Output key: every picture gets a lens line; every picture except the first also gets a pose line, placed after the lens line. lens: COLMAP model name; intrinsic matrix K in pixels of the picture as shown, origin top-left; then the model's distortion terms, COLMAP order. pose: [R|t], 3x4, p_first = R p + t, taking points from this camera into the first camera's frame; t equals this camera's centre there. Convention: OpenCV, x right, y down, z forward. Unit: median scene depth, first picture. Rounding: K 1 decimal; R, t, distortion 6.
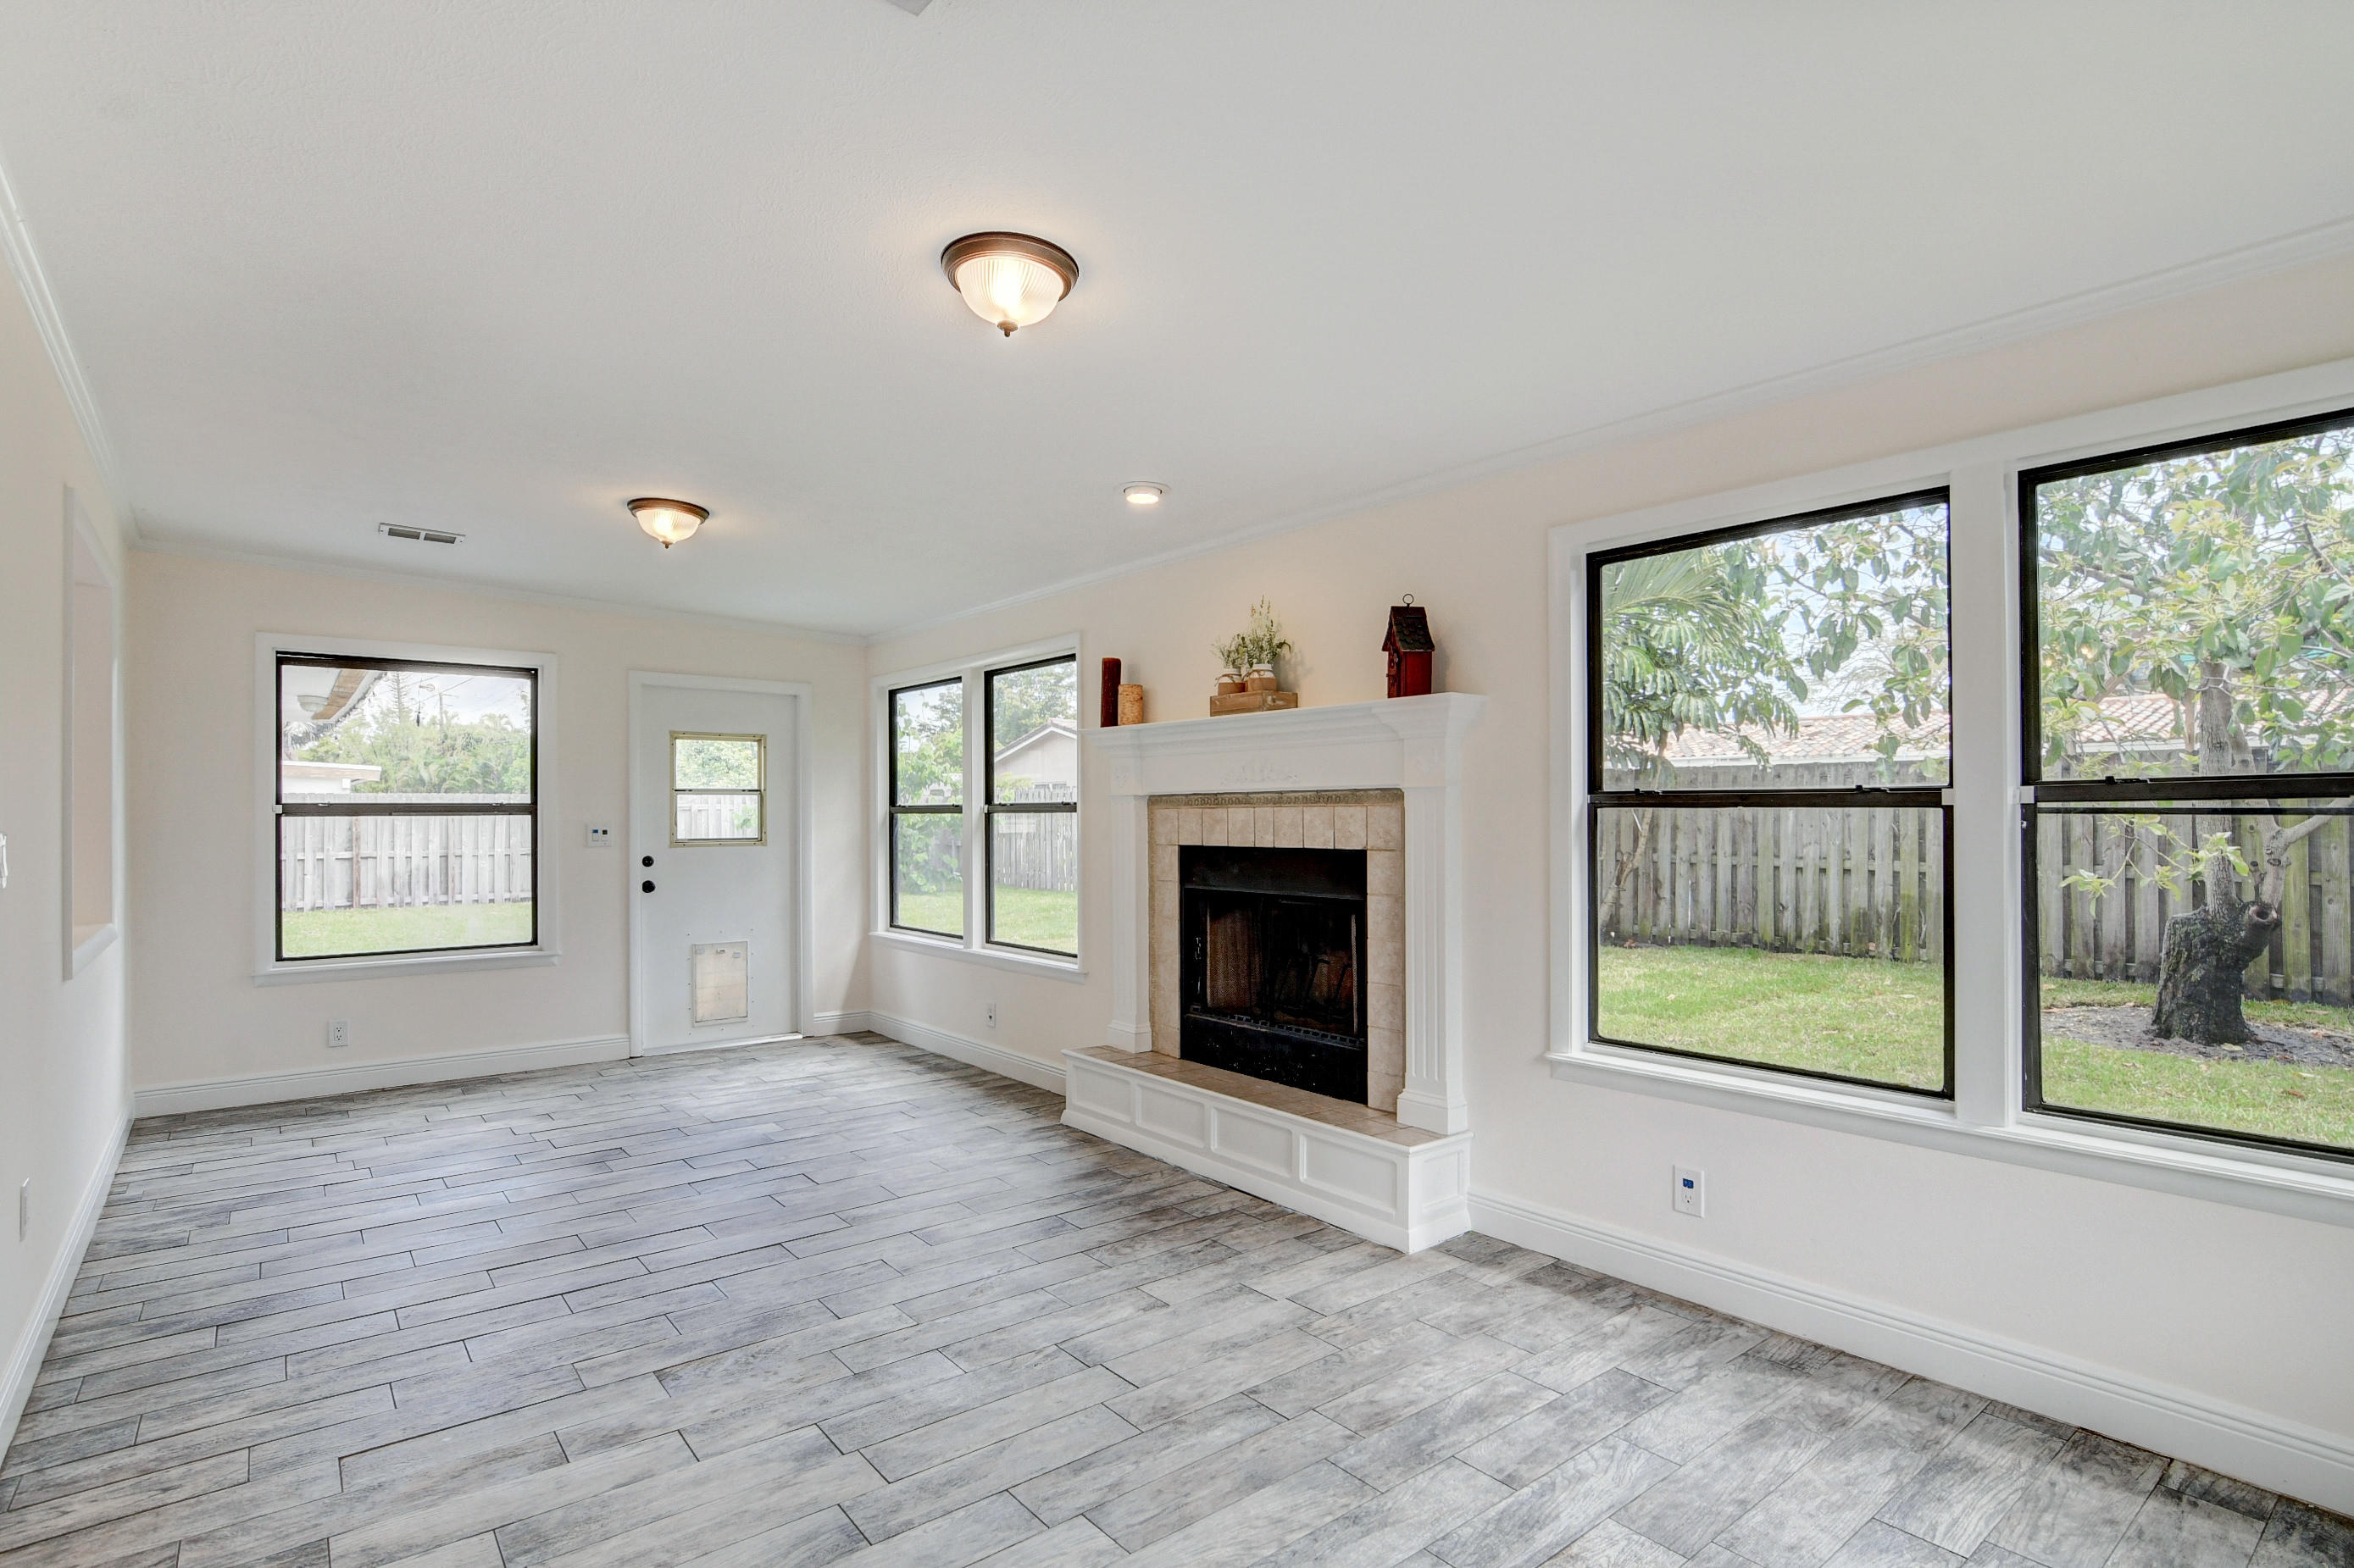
lens RADIAL K [[1151.7, 0, 1167.0], [0, 1151.7, 808.3], [0, 0, 1]] dist [-0.032819, 0.012567]
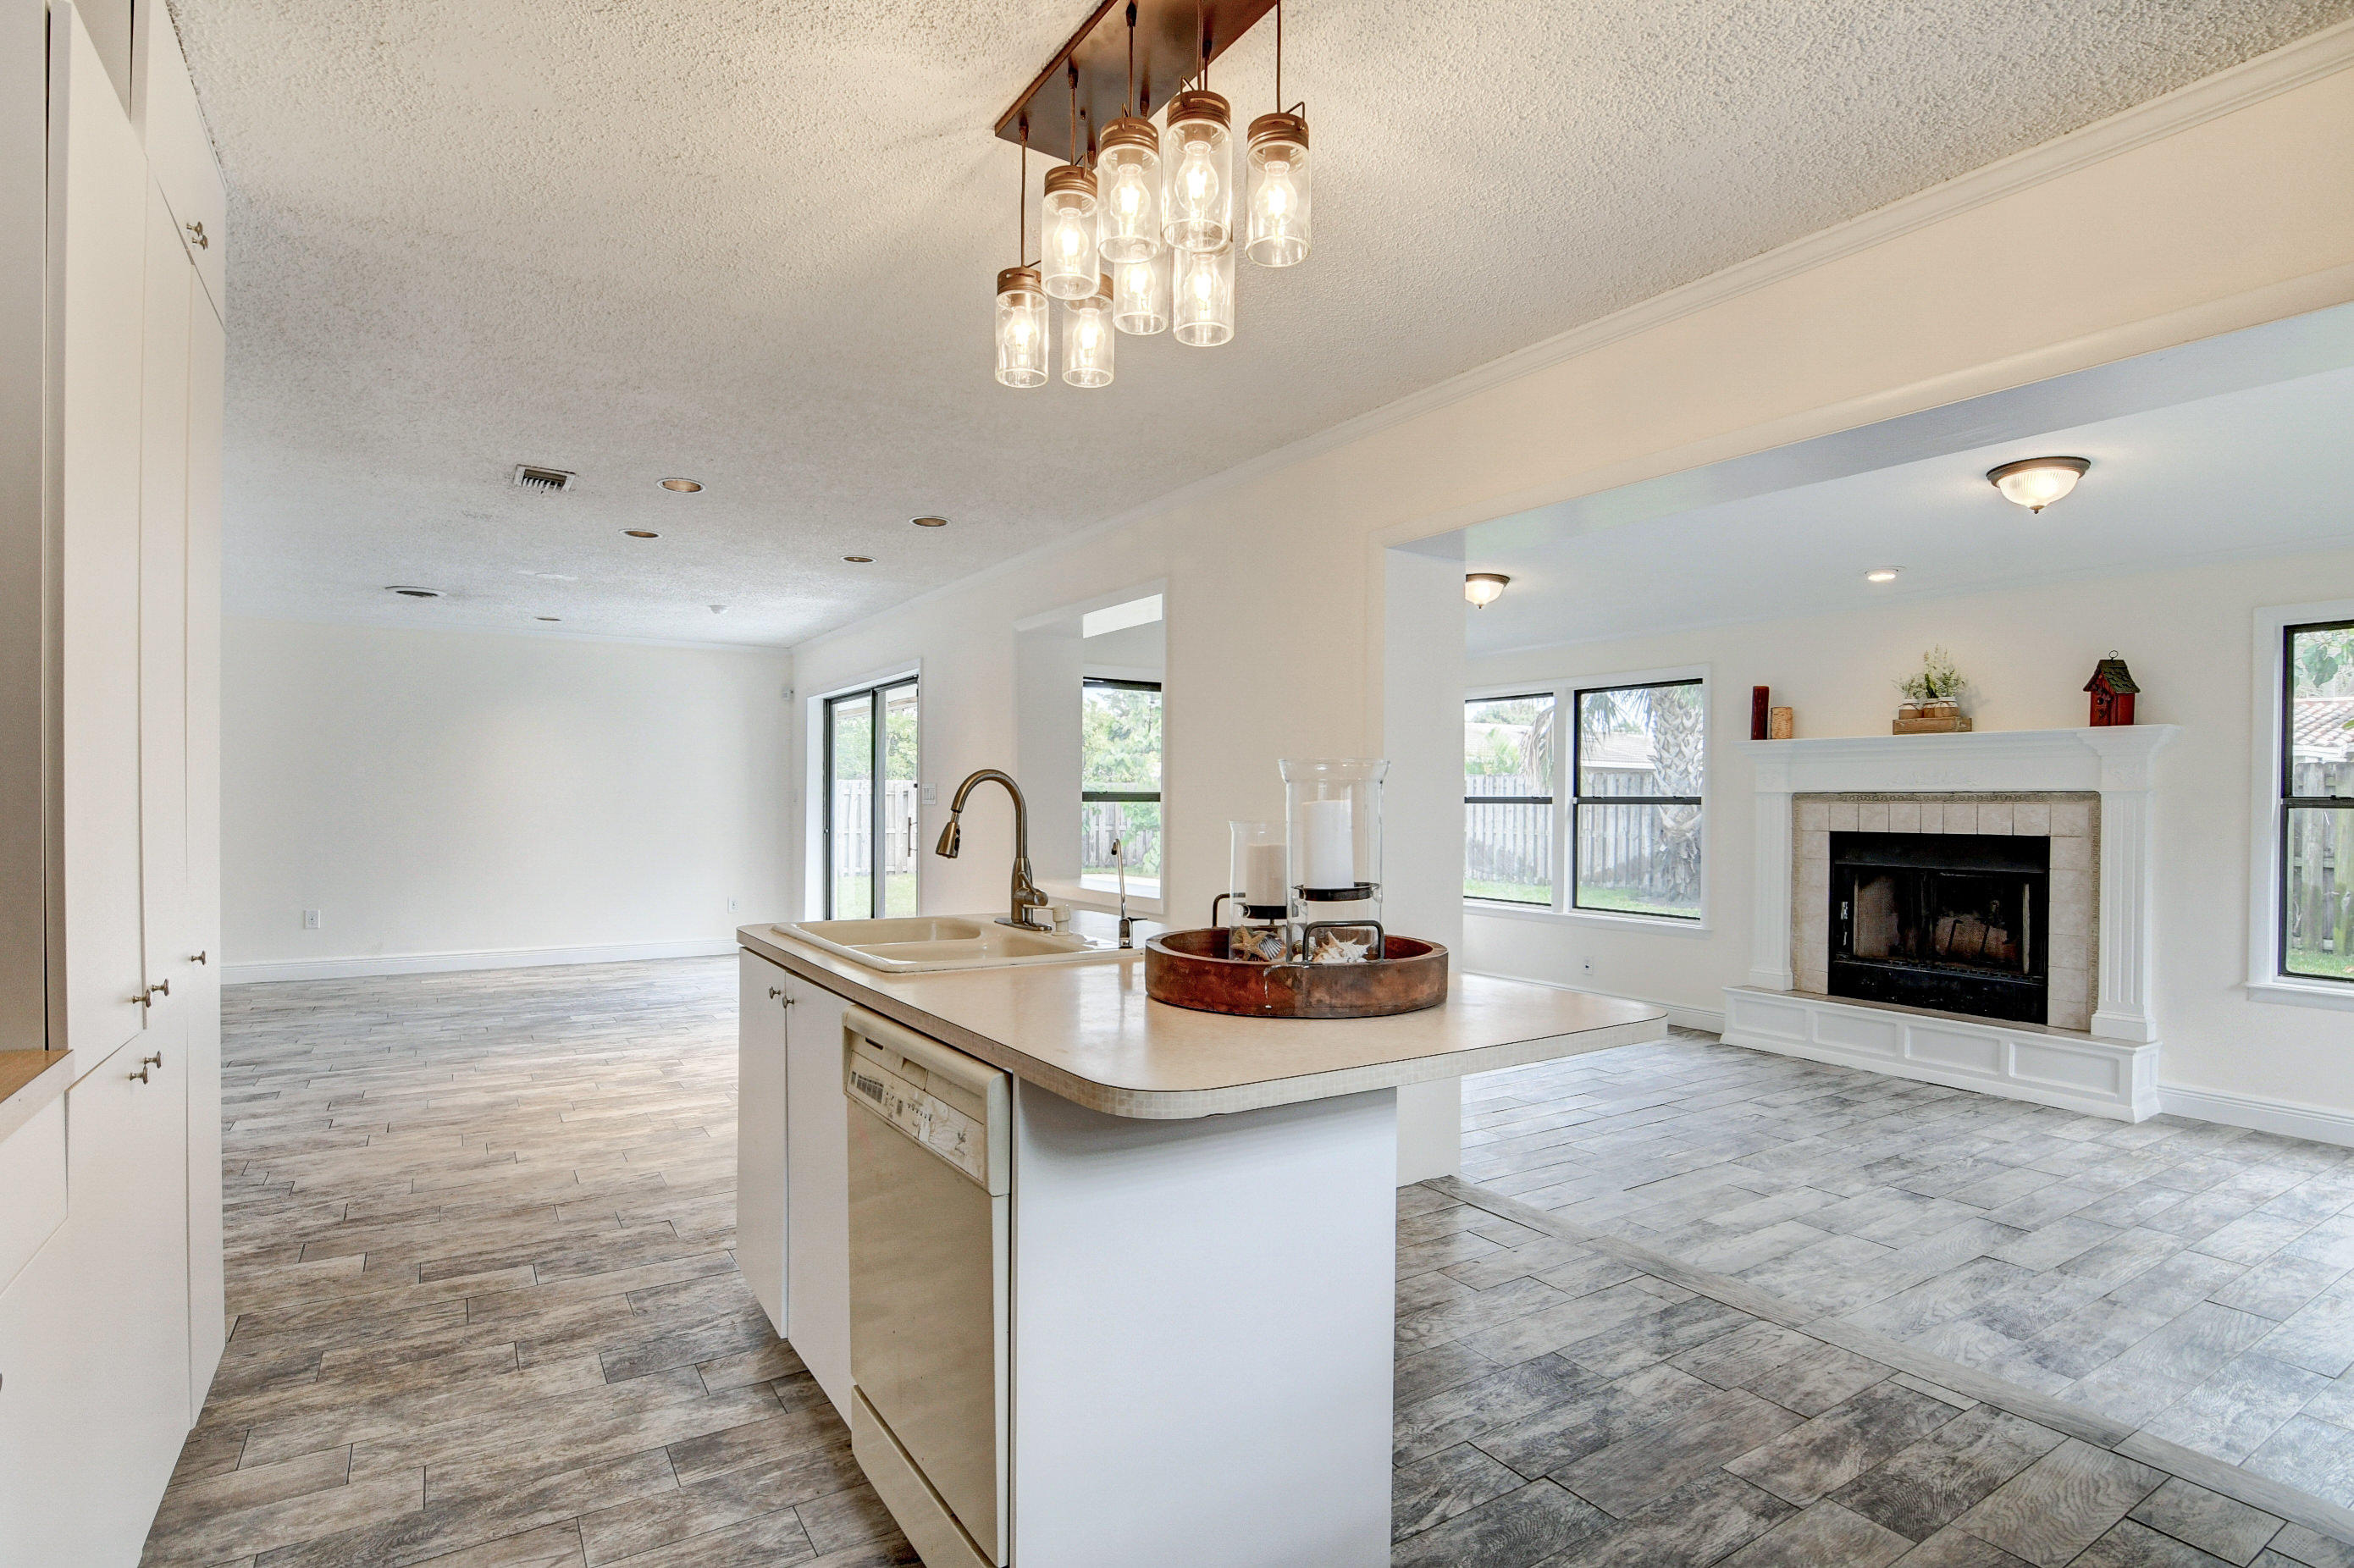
lens RADIAL K [[1151.8, 0, 1167.0], [0, 1151.8, 808.3], [0, 0, 1]] dist [-0.032819, 0.012567]
pose [[0.994306, 0.010906, -0.106000, -0.665061], [-0.009702, 0.999882, 0.011869, -0.002615], [0.106117, -0.010773, 0.994295, -0.405375]]
